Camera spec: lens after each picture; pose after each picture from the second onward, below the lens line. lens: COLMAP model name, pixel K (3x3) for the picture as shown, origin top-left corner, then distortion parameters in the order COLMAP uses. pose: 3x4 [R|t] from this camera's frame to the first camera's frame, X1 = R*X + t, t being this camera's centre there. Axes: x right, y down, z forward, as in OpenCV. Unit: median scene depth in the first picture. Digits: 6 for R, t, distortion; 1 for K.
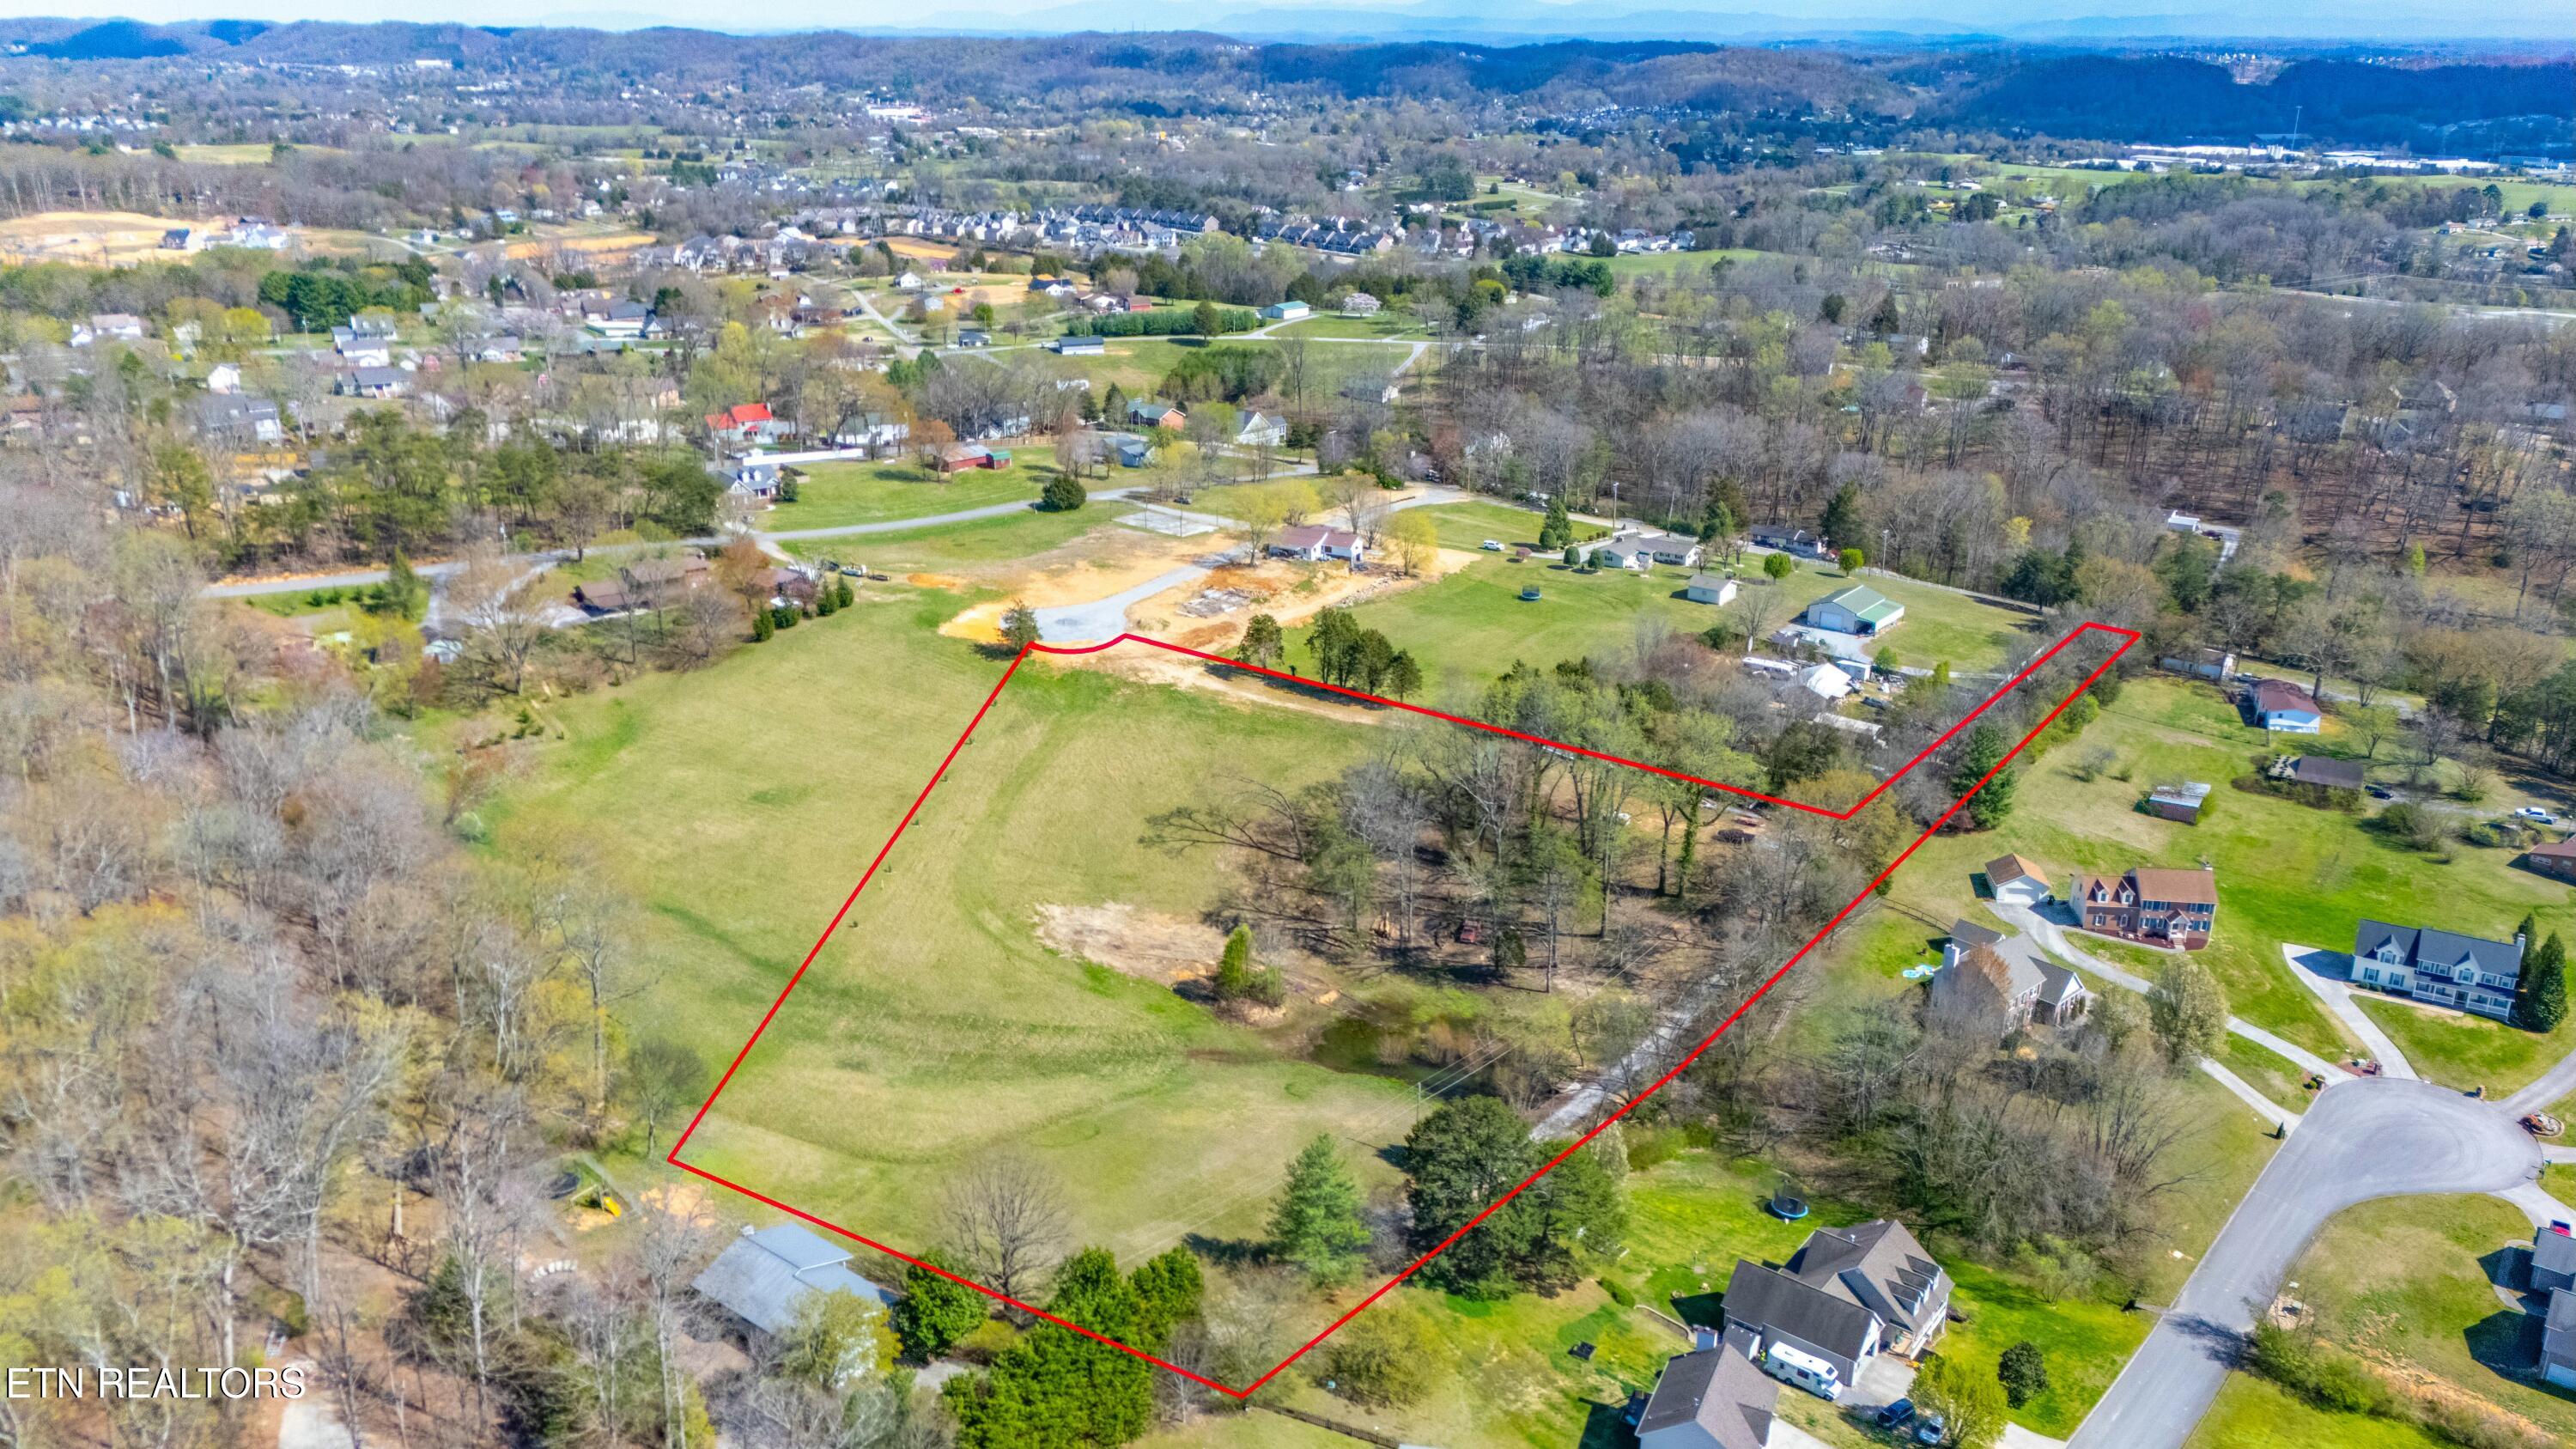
lens RADIAL K [[1853.4, 0, 1291.7], [0, 1853.4, 767.6], [0, 0, 1]] dist [0.082355, -0.078312]
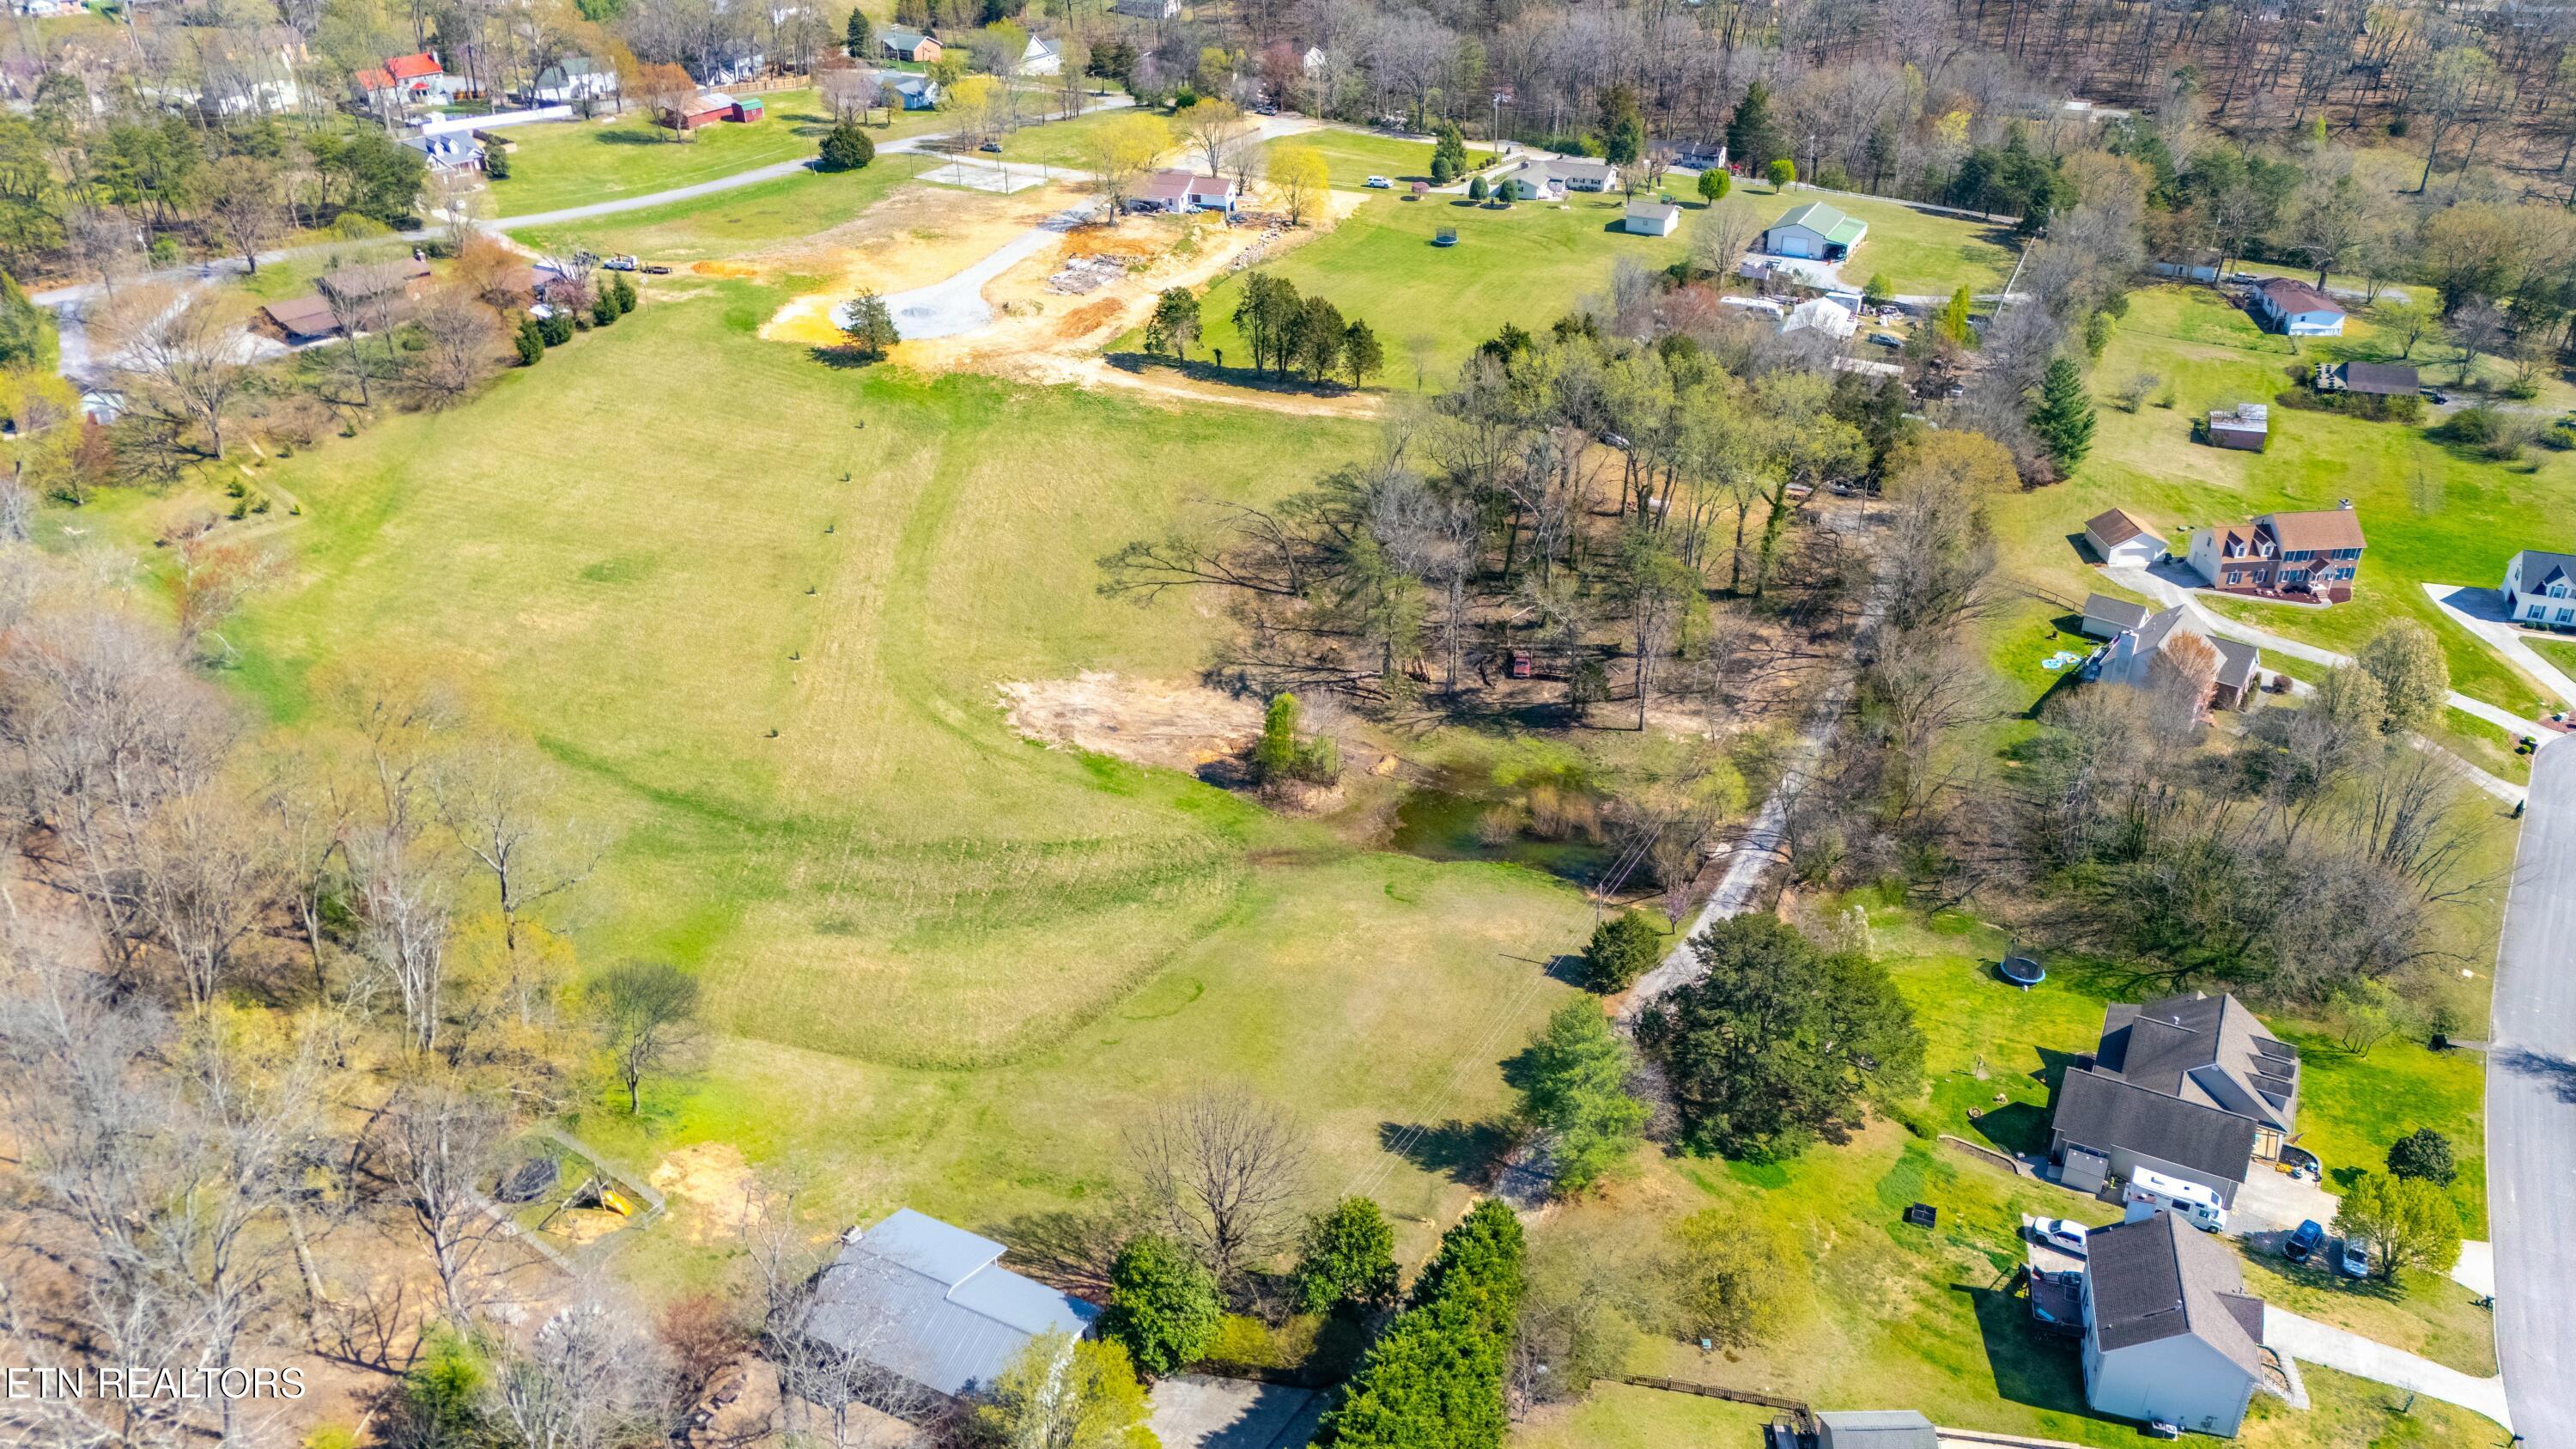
lens RADIAL K [[1853.4, 0, 1291.7], [0, 1853.4, 767.6], [0, 0, 1]] dist [0.082355, -0.078312]
pose [[0.983601, -0.108224, 0.144278, -0.114981], [0.080513, 0.979304, 0.185689, -0.025494], [-0.161388, -0.171027, 0.971959, 0.170005]]
